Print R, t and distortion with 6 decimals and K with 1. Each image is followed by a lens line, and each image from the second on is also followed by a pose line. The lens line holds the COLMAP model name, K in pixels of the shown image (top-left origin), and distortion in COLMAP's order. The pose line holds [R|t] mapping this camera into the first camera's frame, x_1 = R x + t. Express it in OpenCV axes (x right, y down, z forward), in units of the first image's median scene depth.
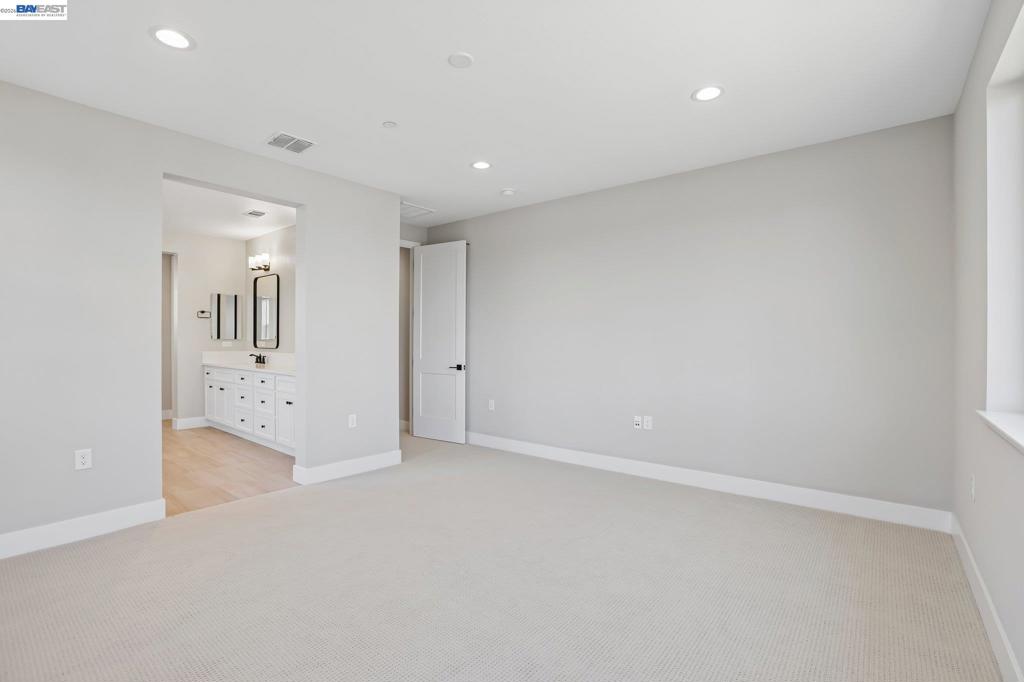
lens RADIAL K [[467.0, 0, 516.5], [0, 467.0, 343.5], [0, 0, 1]] dist [-0.021105, 0.000355]
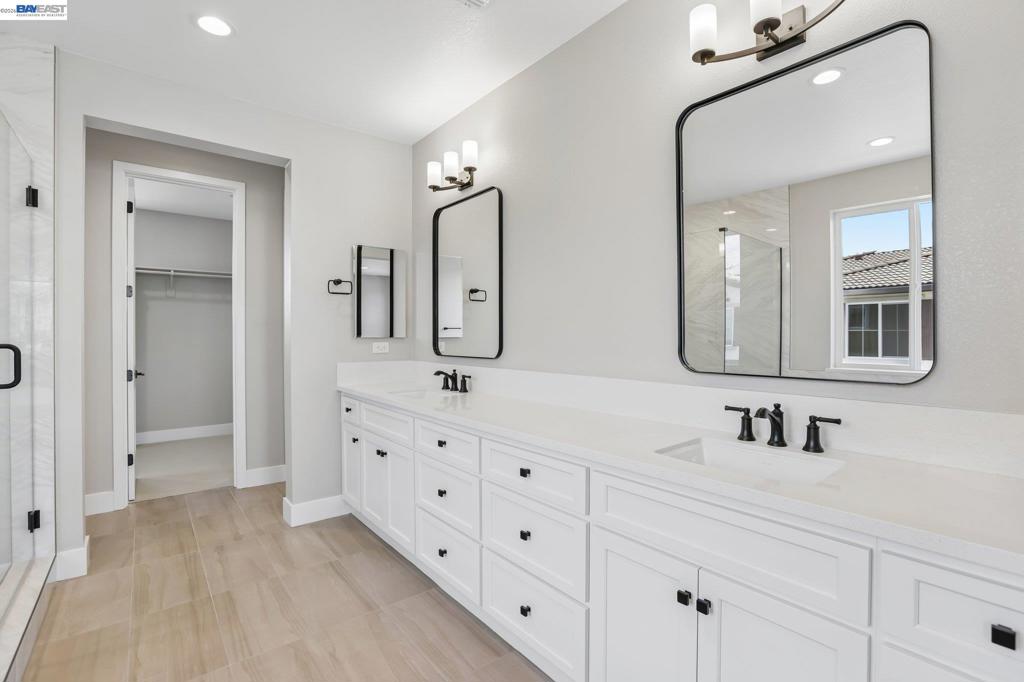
lens RADIAL K [[467.0, 0, 514.4], [0, 467.0, 333.8], [0, 0, 1]] dist [-0.021105, 0.000355]
pose [[0.980986, -0.009338, -0.193856, -0.403538], [0.008606, 0.999952, -0.004614, -0.011077], [0.193890, 0.002858, 0.981019, 0.559929]]
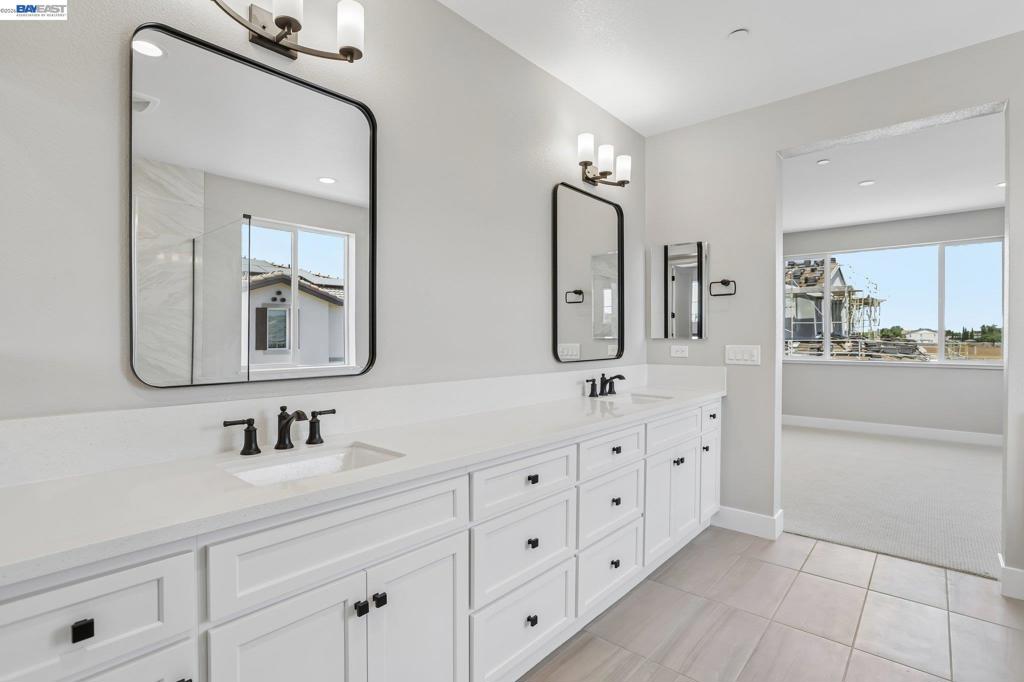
lens RADIAL K [[497.1, 0, 511.9], [0, 497.1, 341.5], [0, 0, 1]] dist [-0.015835, 0.000944]
pose [[0.031411, -0.016015, 0.999378, -1.391453], [0.000946, 0.999872, 0.015993, -0.019575], [-0.999506, 0.000443, 0.031422, 1.375169]]
